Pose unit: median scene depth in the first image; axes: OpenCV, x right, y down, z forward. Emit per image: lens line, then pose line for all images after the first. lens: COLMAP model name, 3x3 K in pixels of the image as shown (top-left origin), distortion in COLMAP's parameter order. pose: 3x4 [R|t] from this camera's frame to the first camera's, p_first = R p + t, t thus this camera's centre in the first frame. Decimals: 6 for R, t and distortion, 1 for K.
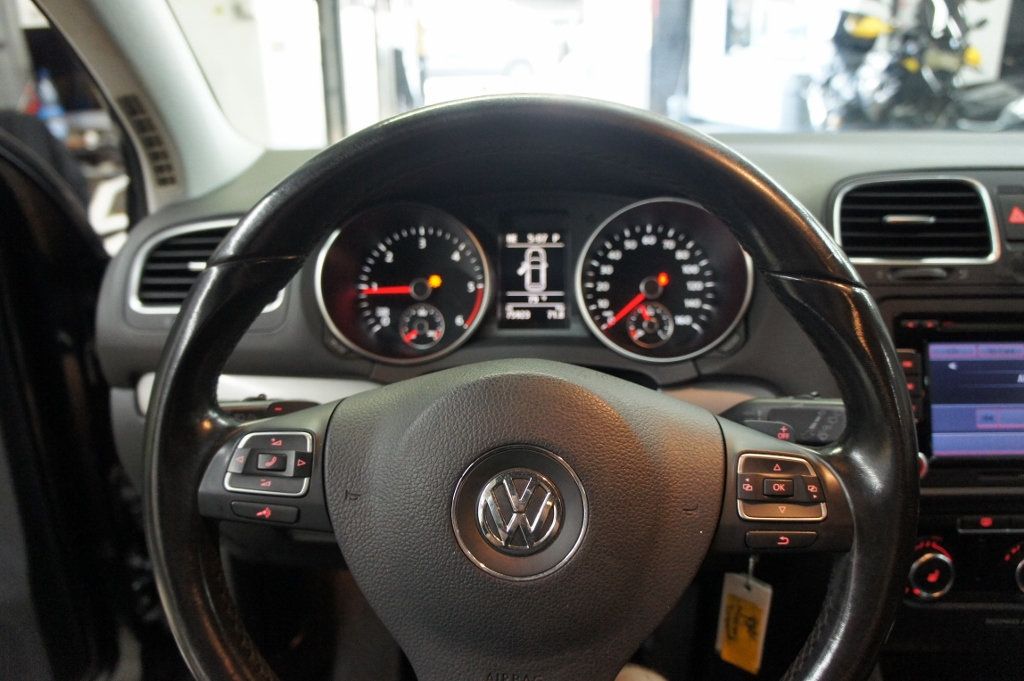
lens RADIAL K [[801.3, 0, 512.0], [0, 801.3, 340.5], [0, 0, 1]] dist [-0.177359, 0.128920]
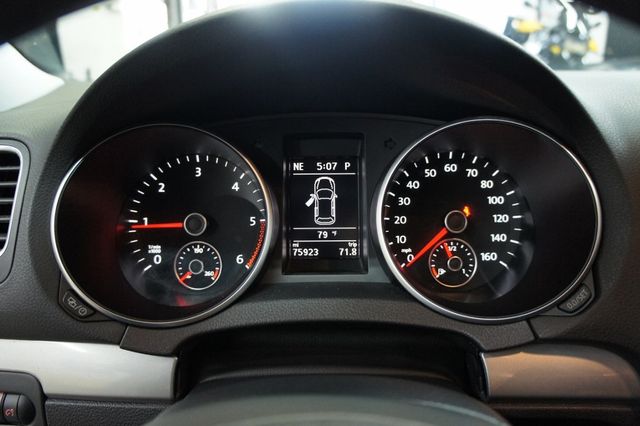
lens RADIAL K [[500.8, 0, 320.0], [0, 500.8, 213.0], [0, 0, 1]] dist [-0.177359, 0.128920]
pose [[0.998940, -0.005987, 0.045640, -0.001668], [0.007188, 0.999631, -0.026203, -0.061238], [-0.045466, 0.026503, 0.998614, 0.445836]]
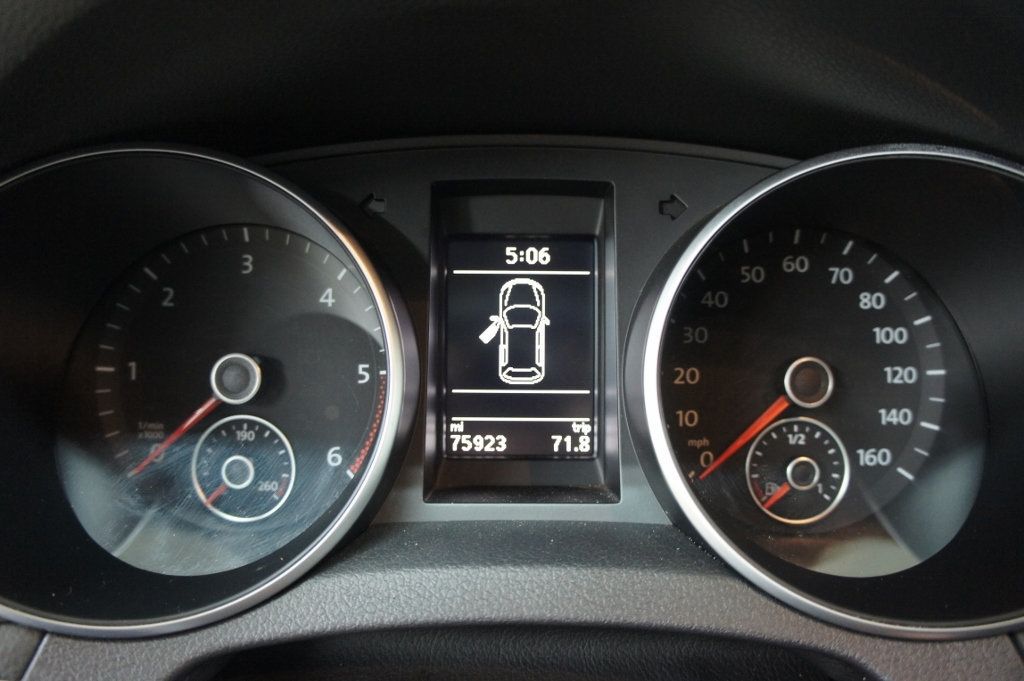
lens RADIAL K [[801.3, 0, 512.0], [0, 801.3, 340.5], [0, 0, 1]] dist [-0.177359, 0.128920]
pose [[0.998358, 0.008852, 0.056602, 0.001147], [-0.007842, 0.999807, -0.018040, -0.077437], [-0.056751, 0.017567, 0.998234, 0.596961]]
